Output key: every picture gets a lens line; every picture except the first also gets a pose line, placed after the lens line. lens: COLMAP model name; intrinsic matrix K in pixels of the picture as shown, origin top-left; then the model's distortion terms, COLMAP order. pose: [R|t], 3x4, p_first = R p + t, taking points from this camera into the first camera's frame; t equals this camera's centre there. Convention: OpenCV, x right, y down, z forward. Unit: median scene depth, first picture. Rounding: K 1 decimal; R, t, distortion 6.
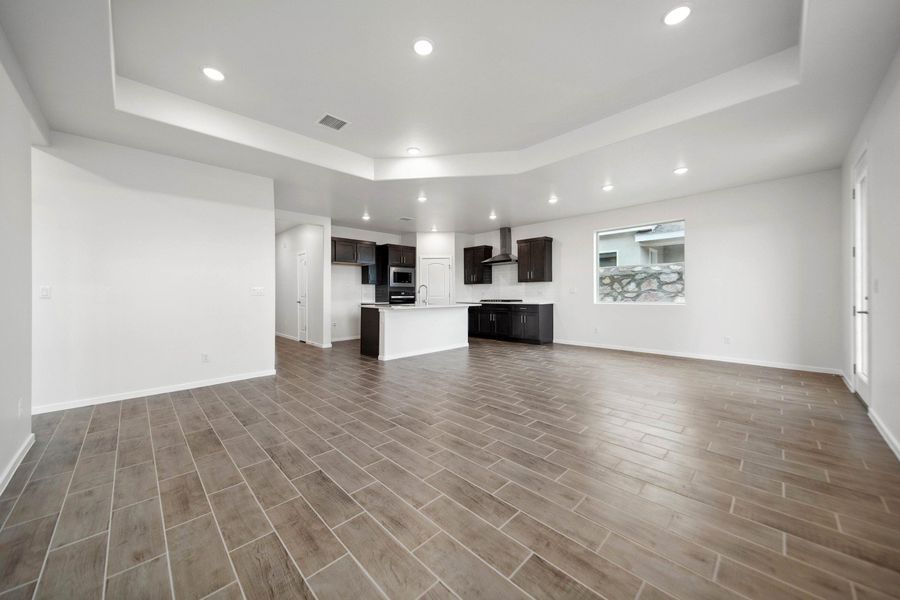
lens RADIAL K [[318.6, 0, 449.7], [0, 318.6, 294.4], [0, 0, 1]] dist [-0.000358, -0.000047]
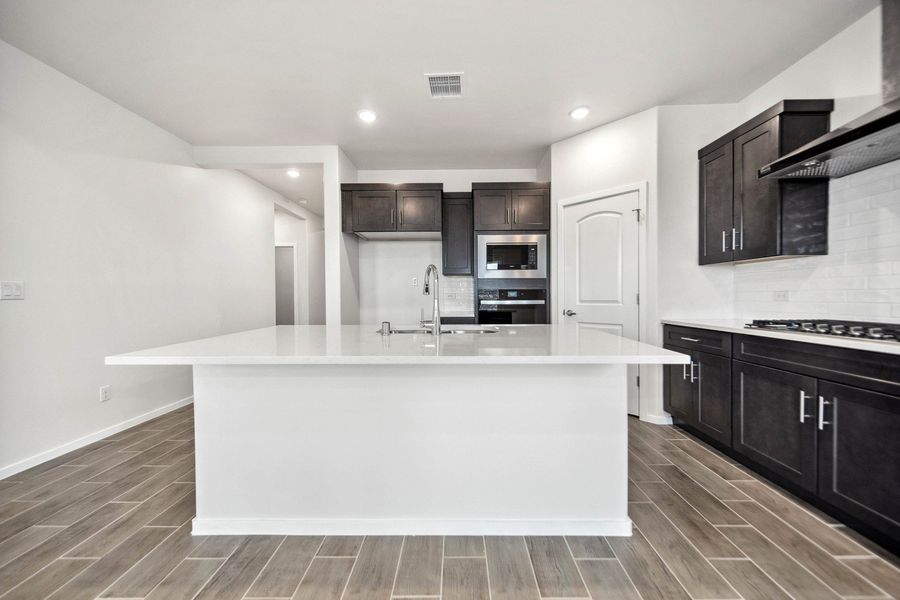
lens RADIAL K [[319.0, 0, 458.3], [0, 319.0, 299.8], [0, 0, 1]] dist [0.001448, 0.000033]
pose [[0.710412, 0.011221, -0.703696, 0.125489], [0.000584, 0.999863, 0.016533, -0.002028], [0.703785, -0.012156, 0.710309, 0.754997]]
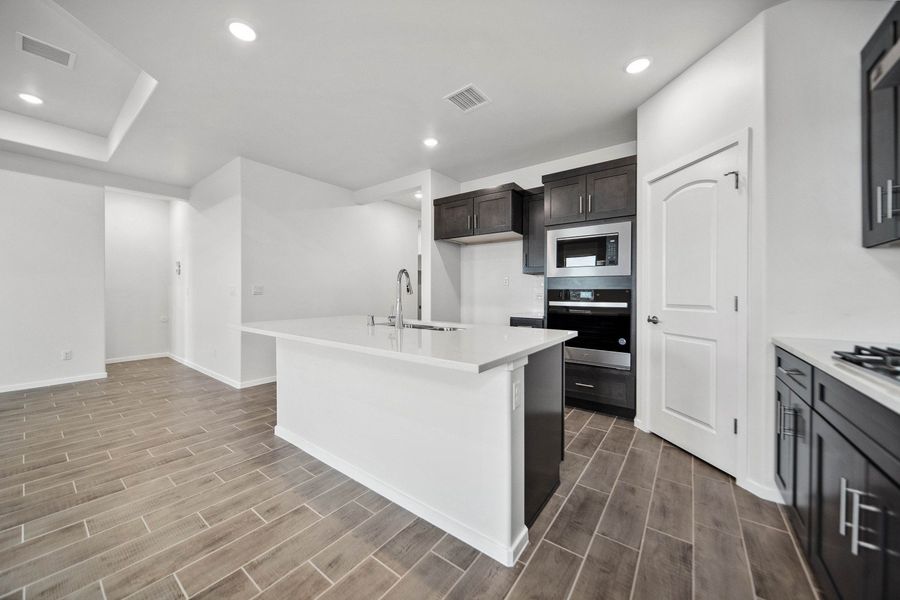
lens RADIAL K [[326.0, 0, 447.8], [0, 326.0, 295.9], [0, 0, 1]] dist [-0.001094, -0.000061]
pose [[0.144602, 0.011989, -0.989417, 0.247295], [-0.006963, 0.999914, 0.011099, -0.004736], [0.989465, 0.005284, 0.144673, 0.924904]]
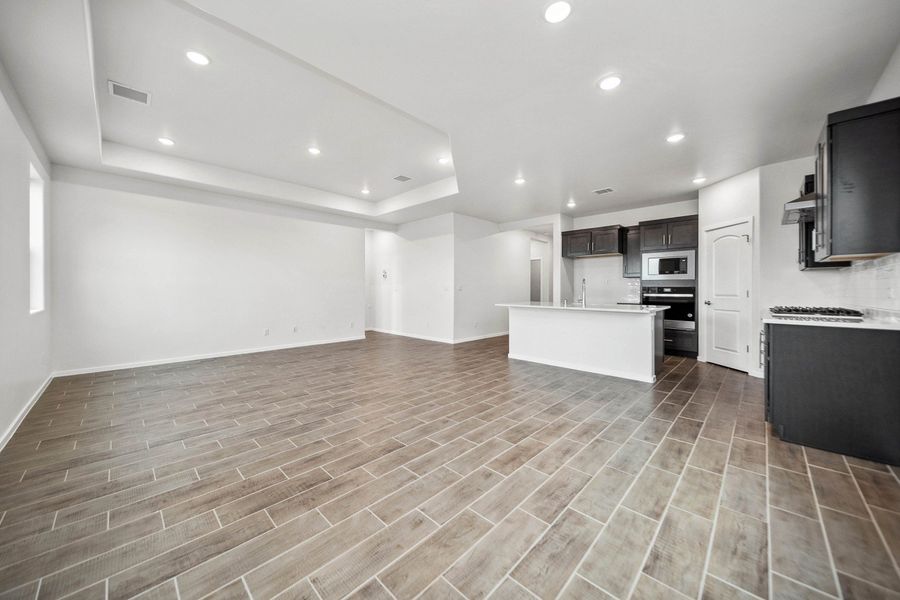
lens RADIAL K [[327.1, 0, 446.9], [0, 327.1, 290.8], [0, 0, 1]] dist [0.001341, 0.000073]
pose [[0.020018, 0.010240, -0.999747, 0.631323], [-0.002594, 0.999945, 0.010190, -0.007497], [0.999796, 0.002389, 0.020044, 0.614376]]
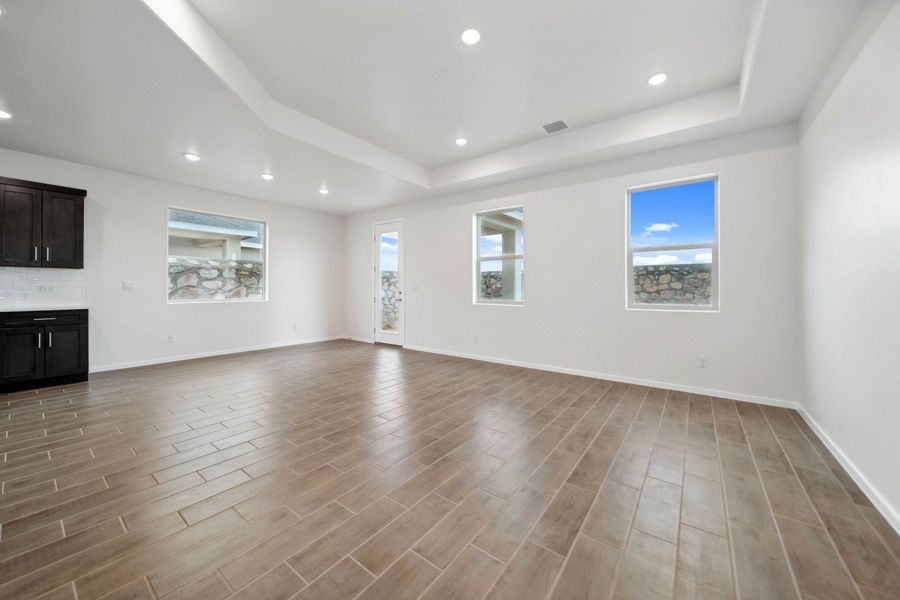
lens RADIAL K [[334.0, 0, 448.3], [0, 334.0, 301.7], [0, 0, 1]] dist [0.000486, -0.000026]
pose [[-0.146584, -0.030819, 0.988718, -0.385384], [-0.000175, 0.999515, 0.031130, -0.000282], [-0.989198, 0.004390, -0.146518, 0.438740]]
